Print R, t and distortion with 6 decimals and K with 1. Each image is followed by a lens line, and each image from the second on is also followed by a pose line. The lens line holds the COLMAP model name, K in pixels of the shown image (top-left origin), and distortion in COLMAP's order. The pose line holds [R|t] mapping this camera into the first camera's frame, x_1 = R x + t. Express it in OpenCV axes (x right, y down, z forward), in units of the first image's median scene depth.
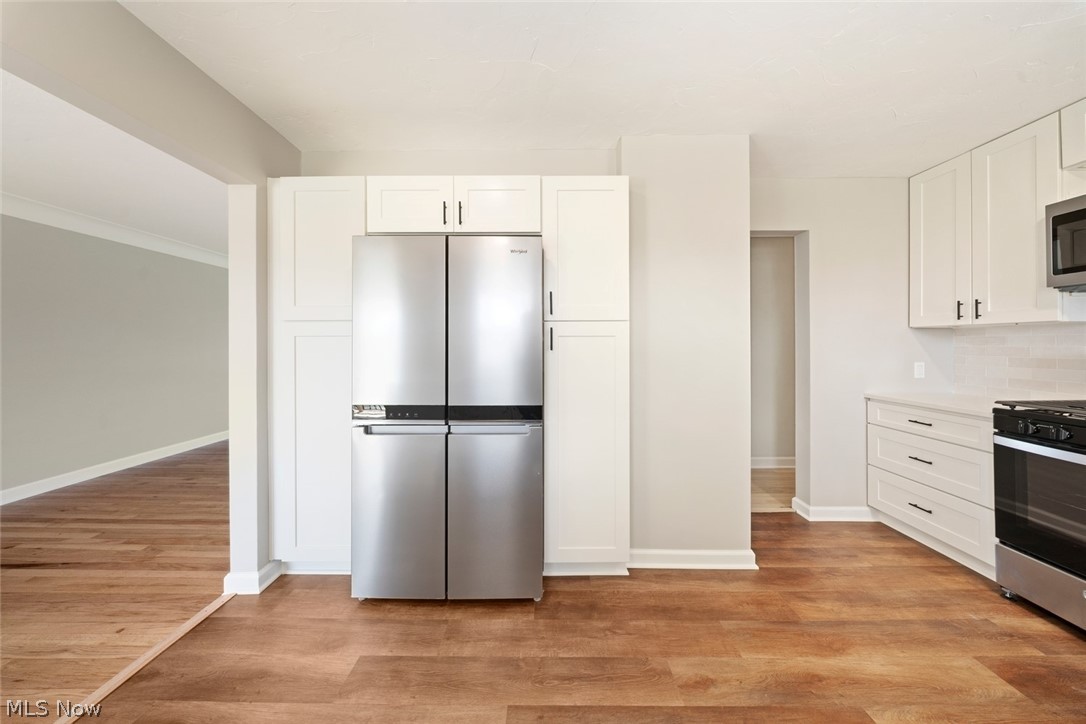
lens RADIAL K [[323.0, 0, 541.9], [0, 323.0, 346.2], [0, 0, 1]] dist [-0.001694, -0.000273]
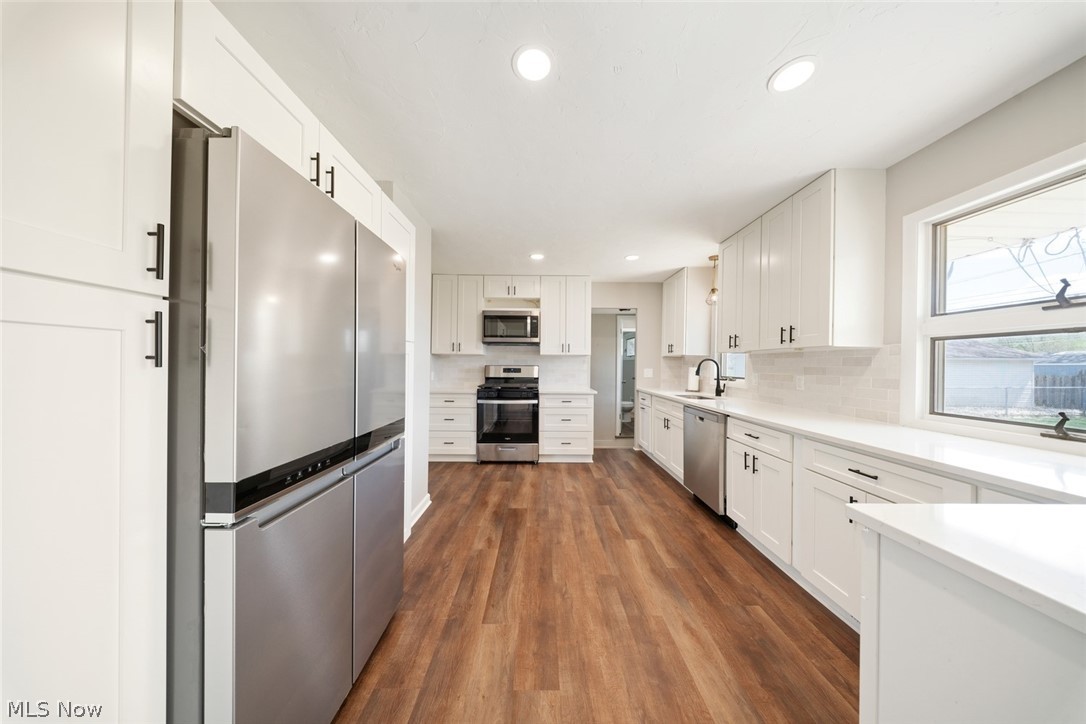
lens RADIAL K [[319.2, 0, 539.0], [0, 319.2, 364.1], [0, 0, 1]] dist [-0.000779, -0.000116]
pose [[-0.003664, 0.003711, 0.999986, -1.019580], [-0.007306, 0.999966, -0.003738, 0.008463], [-0.999967, -0.007320, -0.003637, 0.533445]]
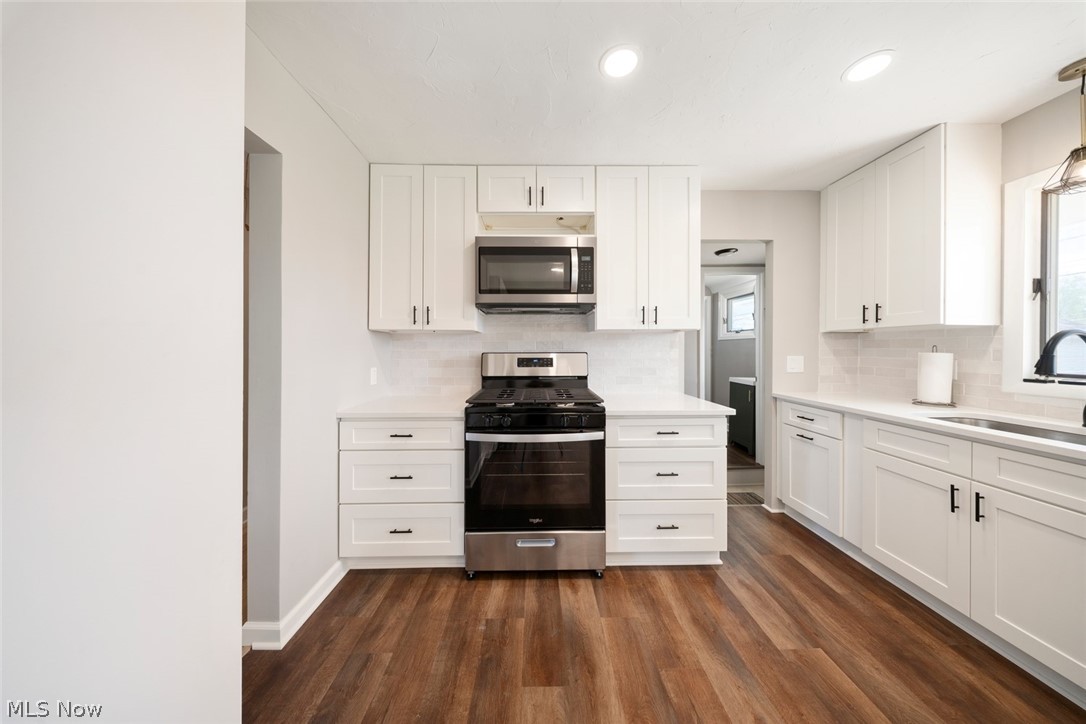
lens RADIAL K [[323.0, 0, 541.9], [0, 323.0, 346.2], [0, 0, 1]] dist [-0.001694, -0.000273]
pose [[-0.030123, 0.009152, 0.999504, 0.319408], [0.004063, 0.999951, -0.009034, -0.003109], [-0.999538, 0.003789, -0.030159, 0.767399]]
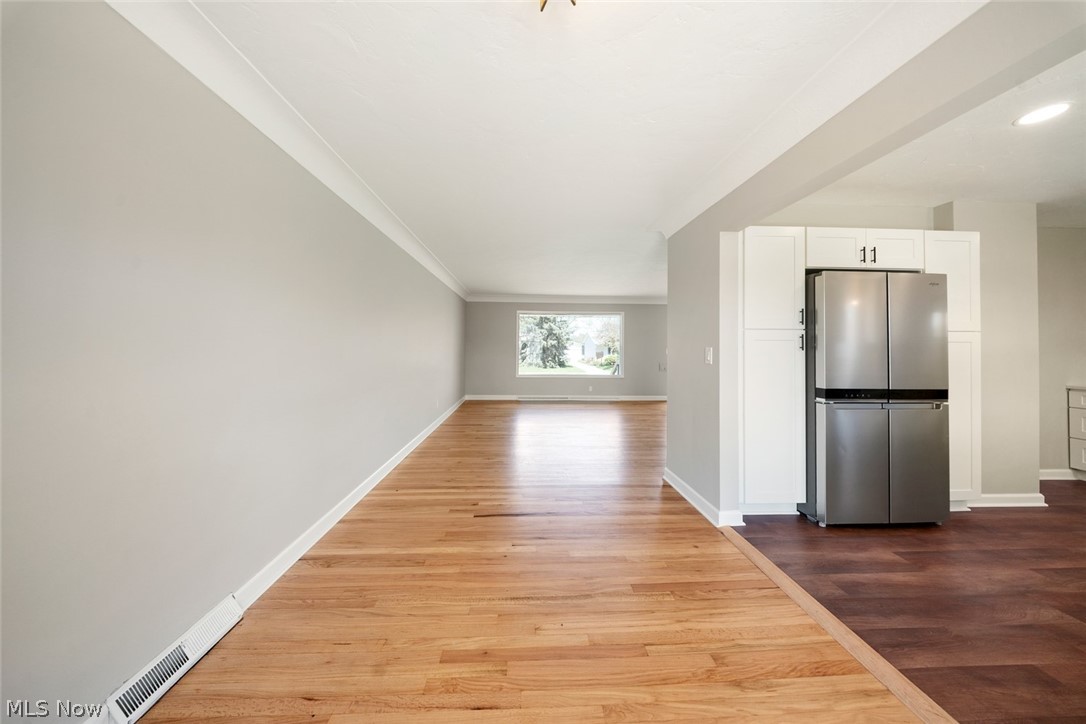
lens RADIAL K [[326.8, 0, 532.7], [0, 326.8, 341.8], [0, 0, 1]] dist [-0.004581, -0.000061]
pose [[0.998881, 0.011352, 0.045922, -1.878028], [-0.010571, 0.999796, -0.017215, 0.013251], [-0.046108, 0.016710, 0.998797, -0.372372]]
